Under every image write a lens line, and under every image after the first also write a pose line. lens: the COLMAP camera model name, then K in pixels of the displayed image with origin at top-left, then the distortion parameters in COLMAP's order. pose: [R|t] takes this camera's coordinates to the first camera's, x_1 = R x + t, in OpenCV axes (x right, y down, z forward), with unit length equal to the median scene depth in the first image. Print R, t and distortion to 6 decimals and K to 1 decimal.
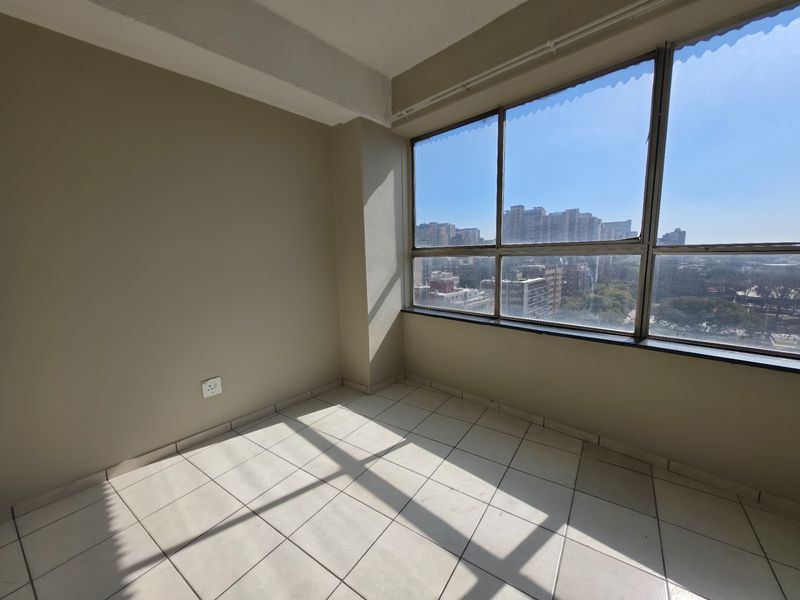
lens RADIAL K [[317.8, 0, 393.8], [0, 317.8, 301.2], [0, 0, 1]] dist [-0.001499, -0.000370]
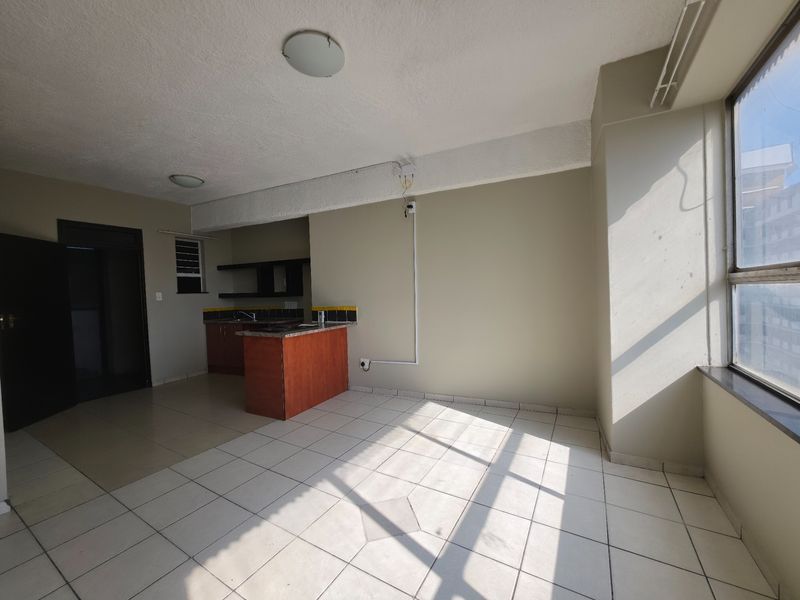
lens RADIAL K [[317.8, 0, 388.4], [0, 317.8, 298.8], [0, 0, 1]] dist [-0.001499, -0.000370]
pose [[0.050144, 0.033523, -0.998179, 0.829479], [-0.117163, 0.992733, 0.027454, -0.064365], [0.991846, 0.115573, 0.053707, 0.391706]]
